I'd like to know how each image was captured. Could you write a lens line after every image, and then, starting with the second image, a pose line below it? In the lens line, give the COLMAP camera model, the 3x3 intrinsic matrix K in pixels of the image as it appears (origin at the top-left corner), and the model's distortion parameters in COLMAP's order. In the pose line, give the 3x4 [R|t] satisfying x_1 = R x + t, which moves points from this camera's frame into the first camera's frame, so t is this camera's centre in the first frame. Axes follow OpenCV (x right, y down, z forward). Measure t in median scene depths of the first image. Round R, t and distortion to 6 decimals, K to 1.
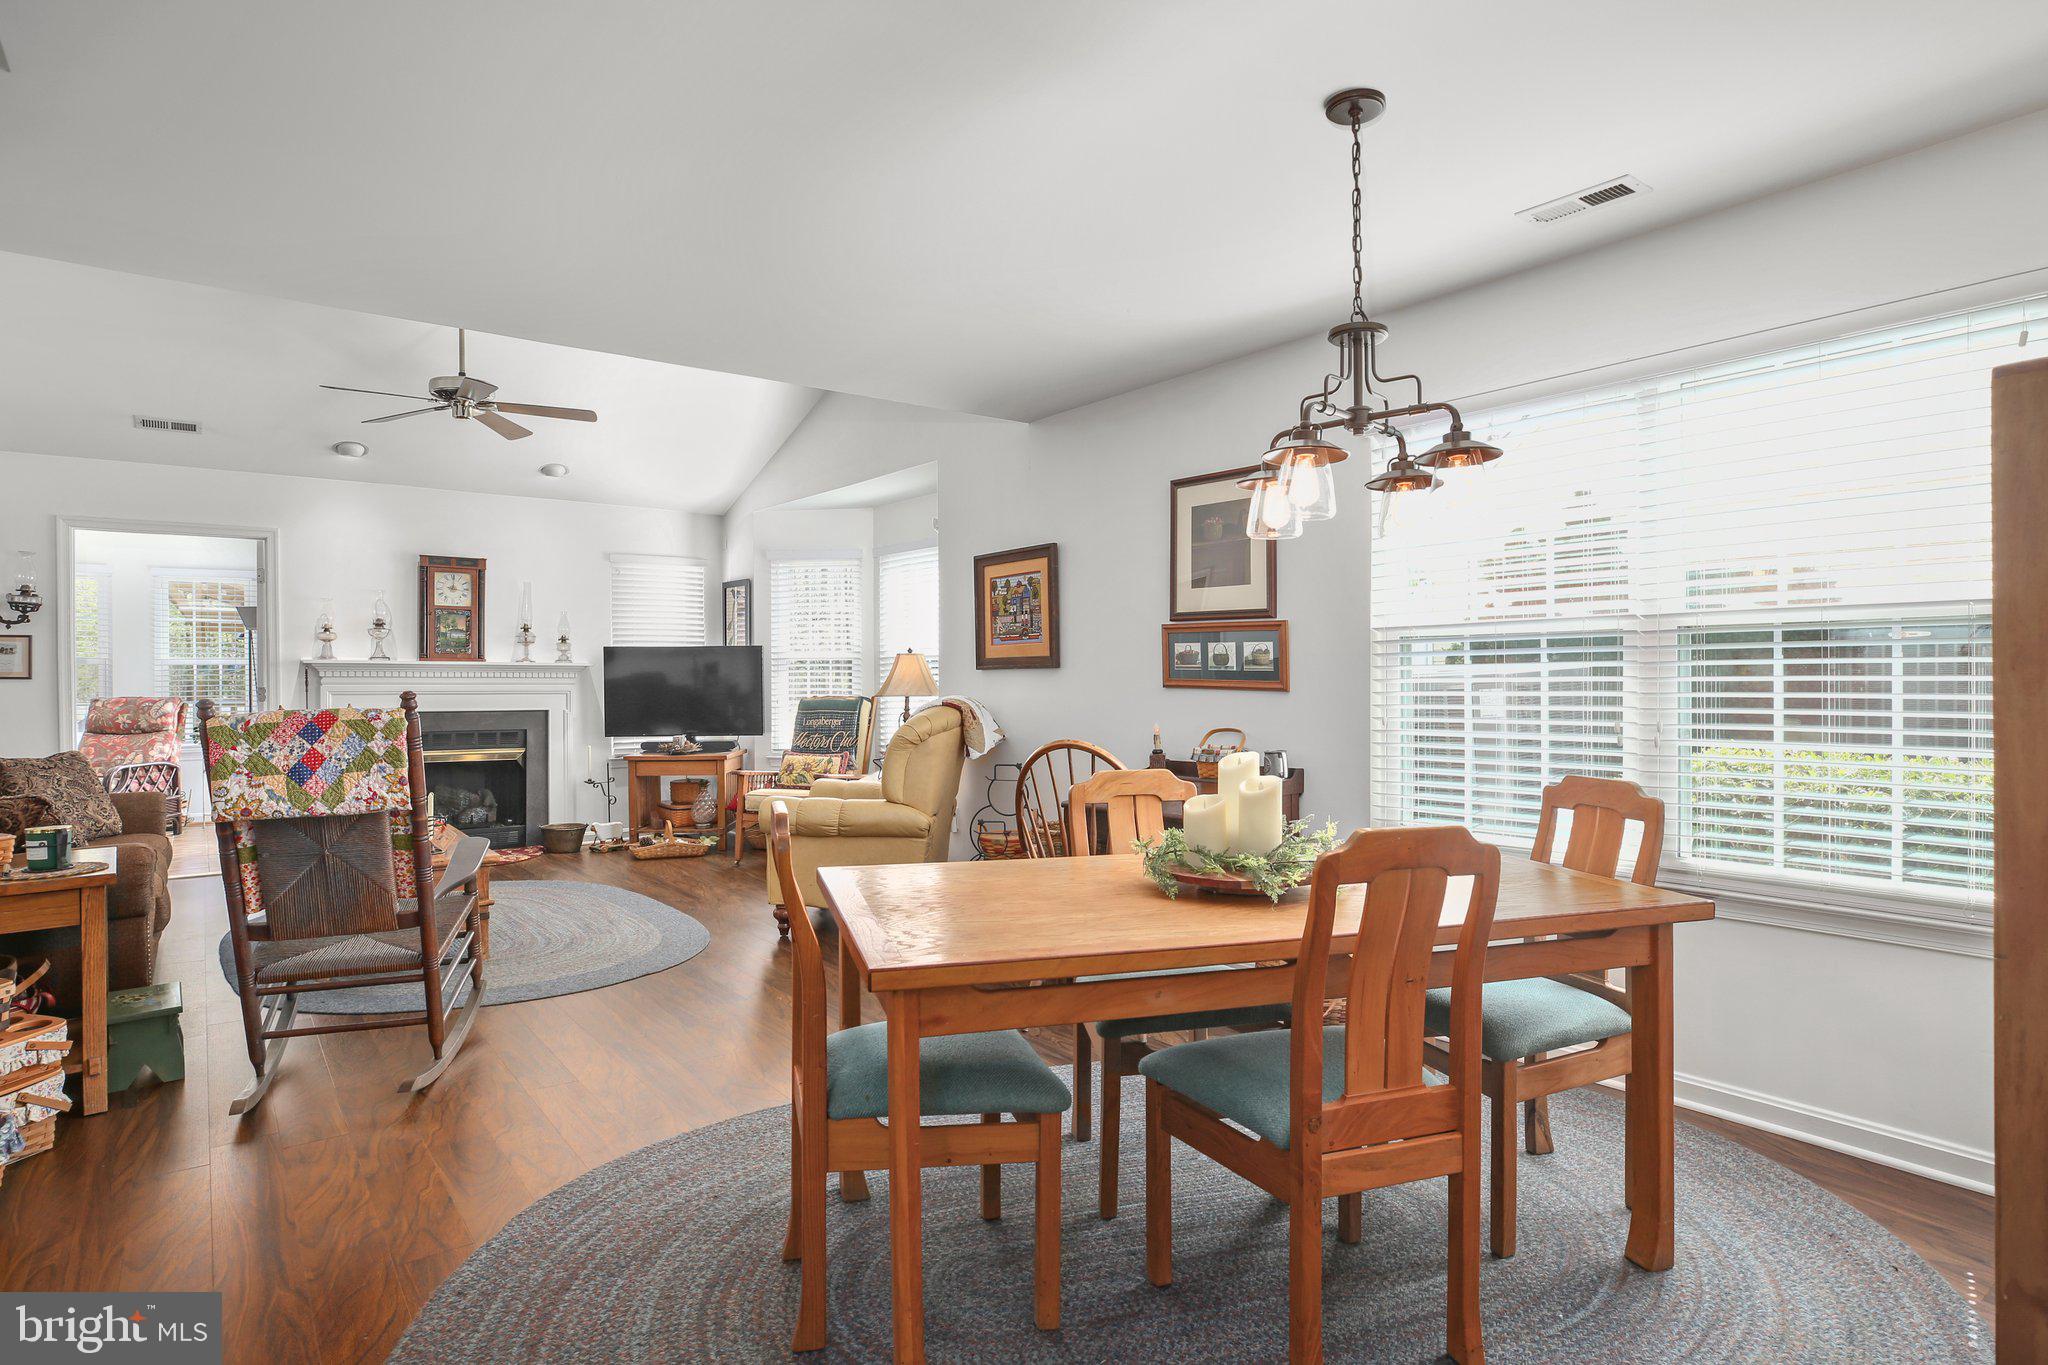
lens RADIAL K [[1102.5, 0, 1051.0], [0, 1102.5, 671.2], [0, 0, 1]] dist [0.000544, 0.000744]
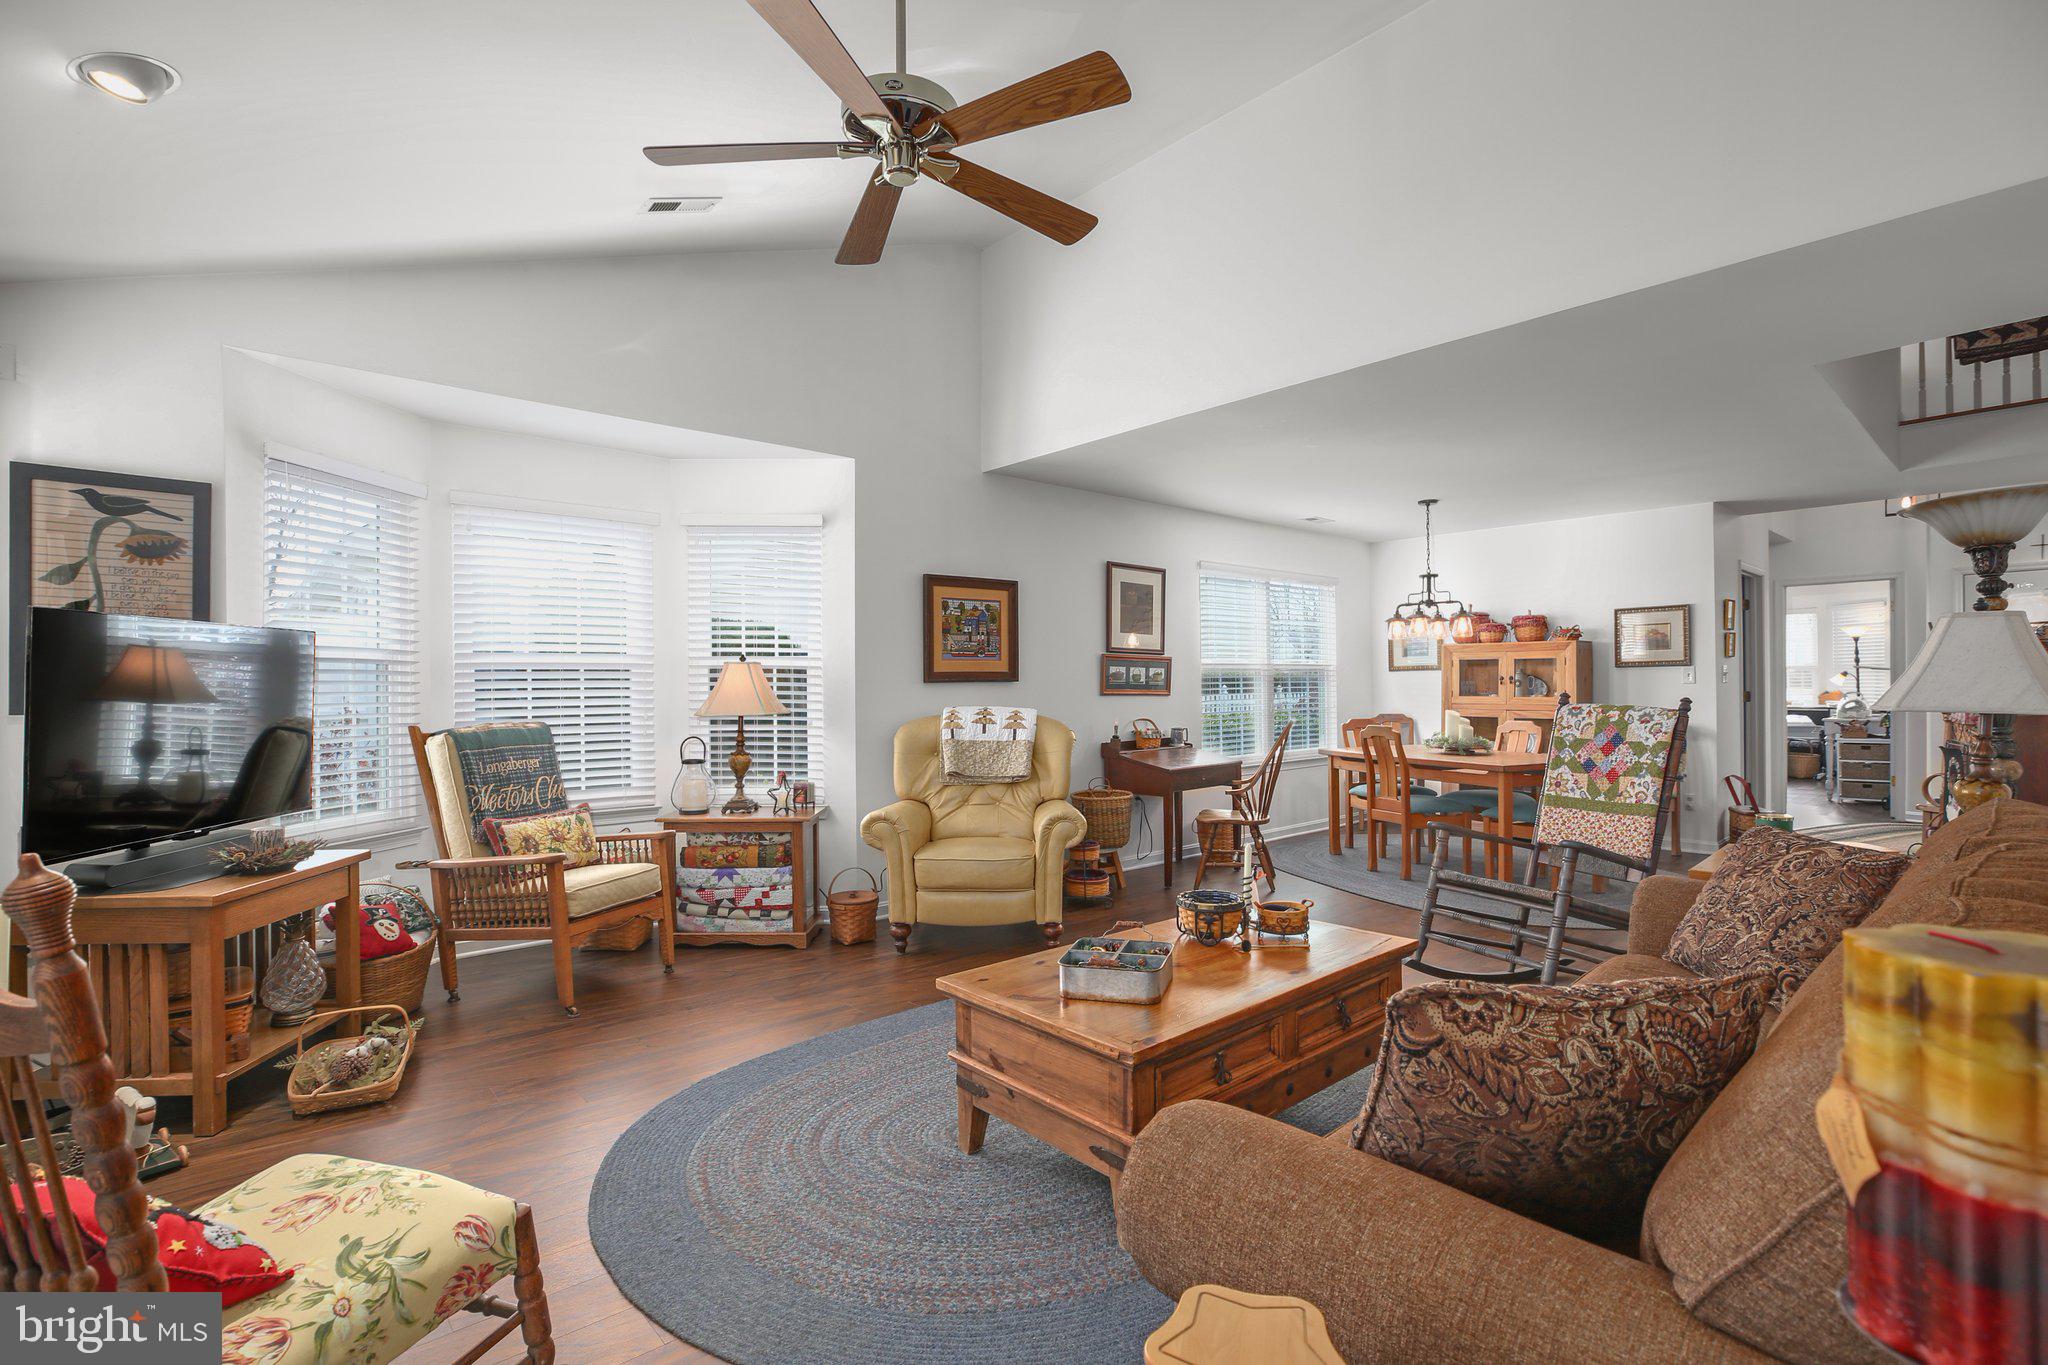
lens RADIAL K [[923.0, 0, 1044.1], [0, 923.0, 690.3], [0, 0, 1]] dist [-0.043683, 0.016286]
pose [[-0.055005, 0.007363, 0.998459, -1.159605], [0.009090, 0.999935, -0.006873, 0.016010], [-0.998445, 0.008698, -0.055068, 1.148170]]
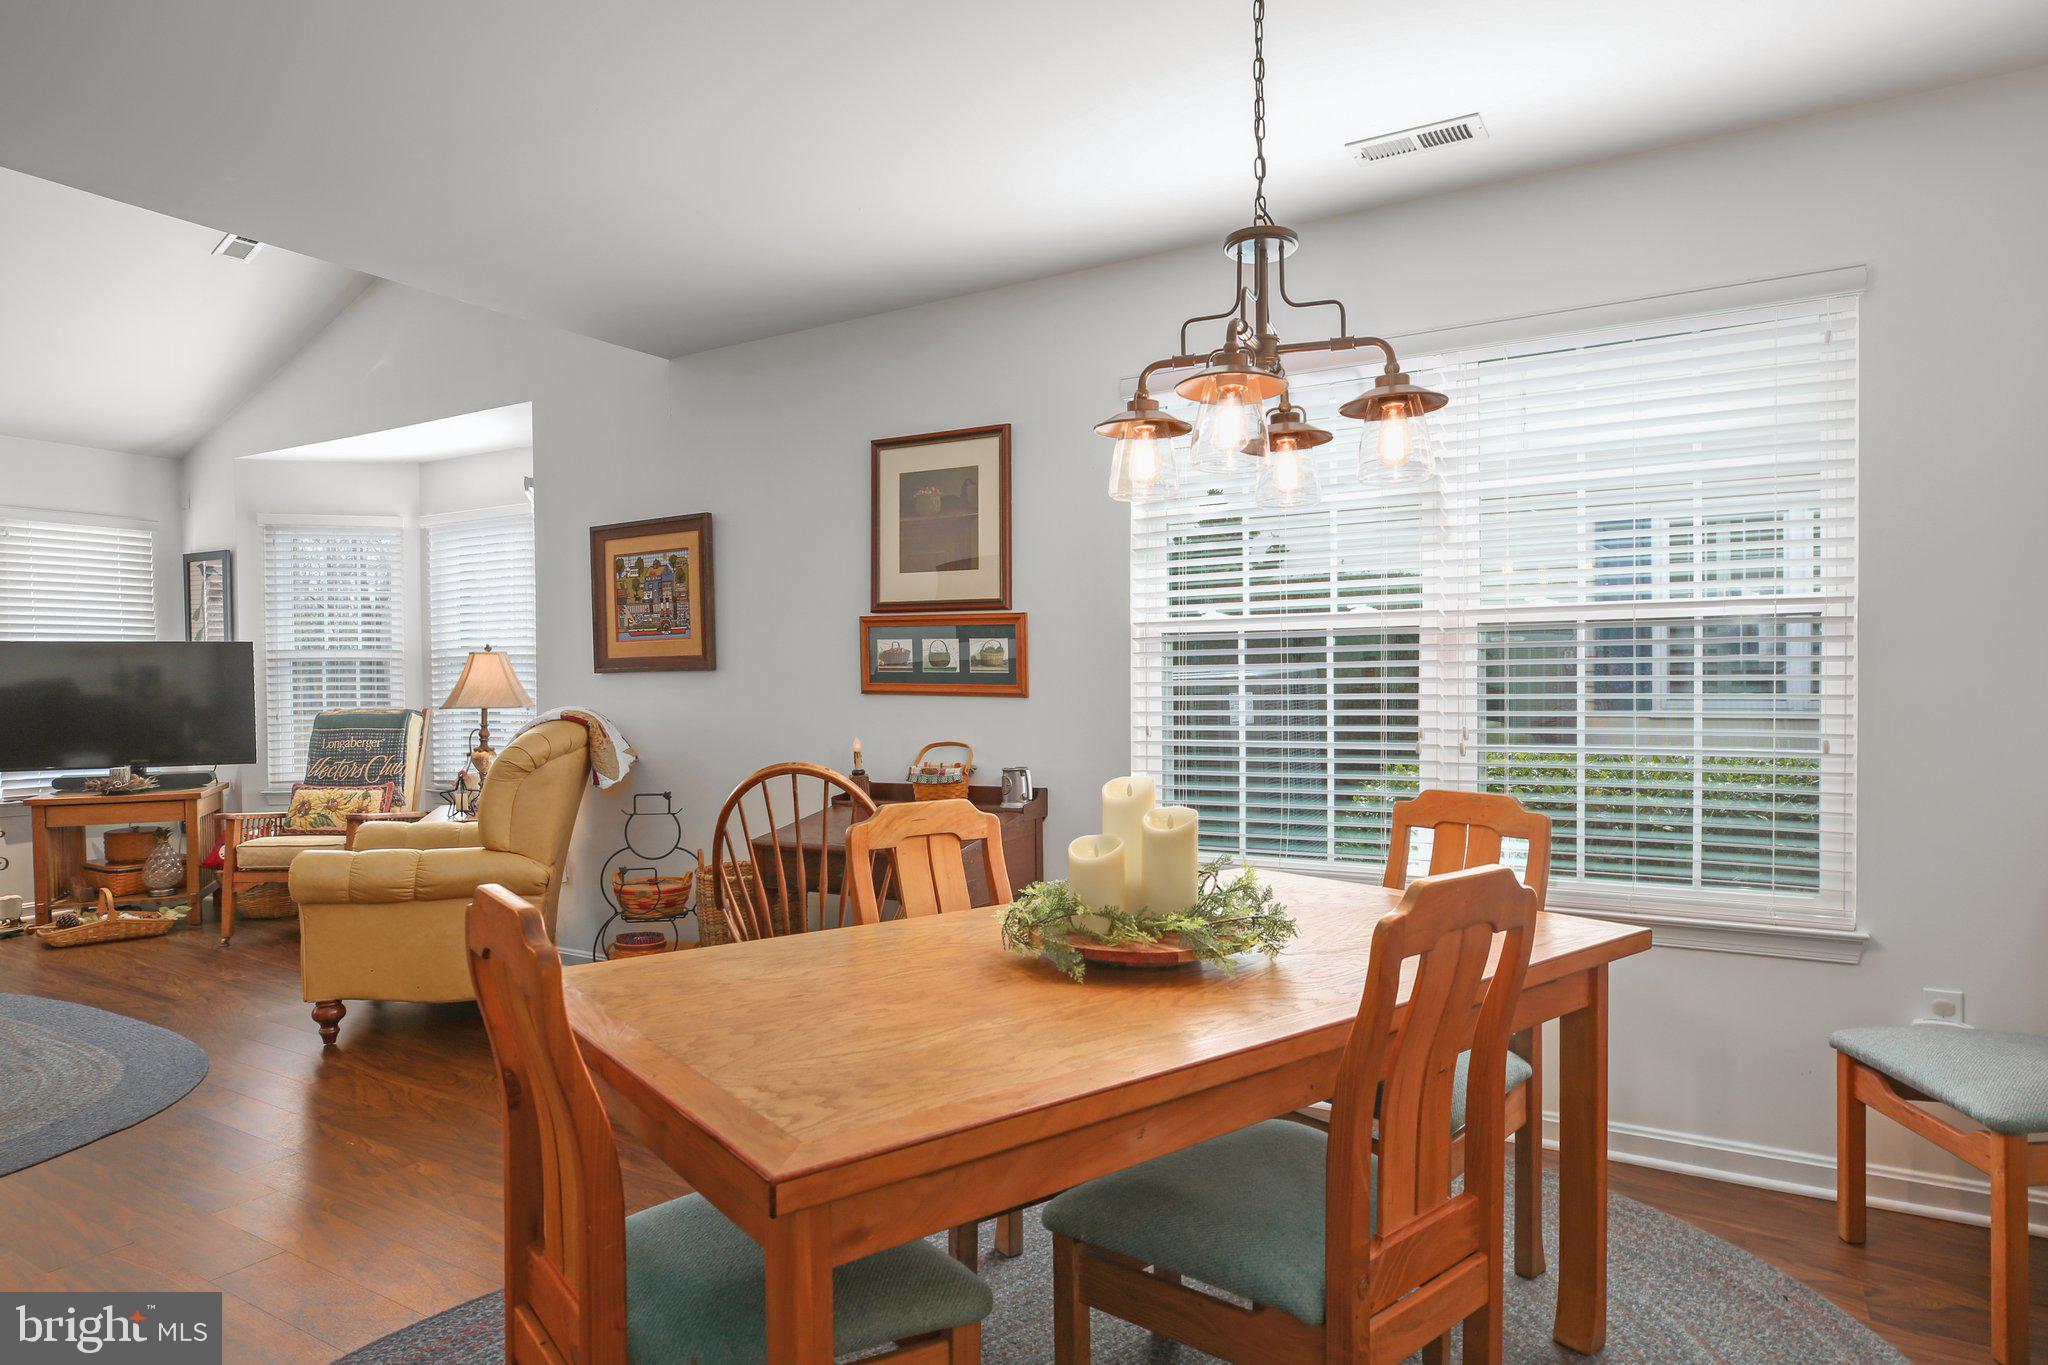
lens RADIAL K [[1184.6, 0, 1034.1], [0, 1184.6, 697.2], [0, 0, 1]] dist [-0.002556, 0.003343]
pose [[0.935380, -0.009032, 0.353528, -0.089678], [0.002738, 0.999829, 0.018298, 0.001698], [-0.353633, -0.016148, 0.935245, 0.130836]]
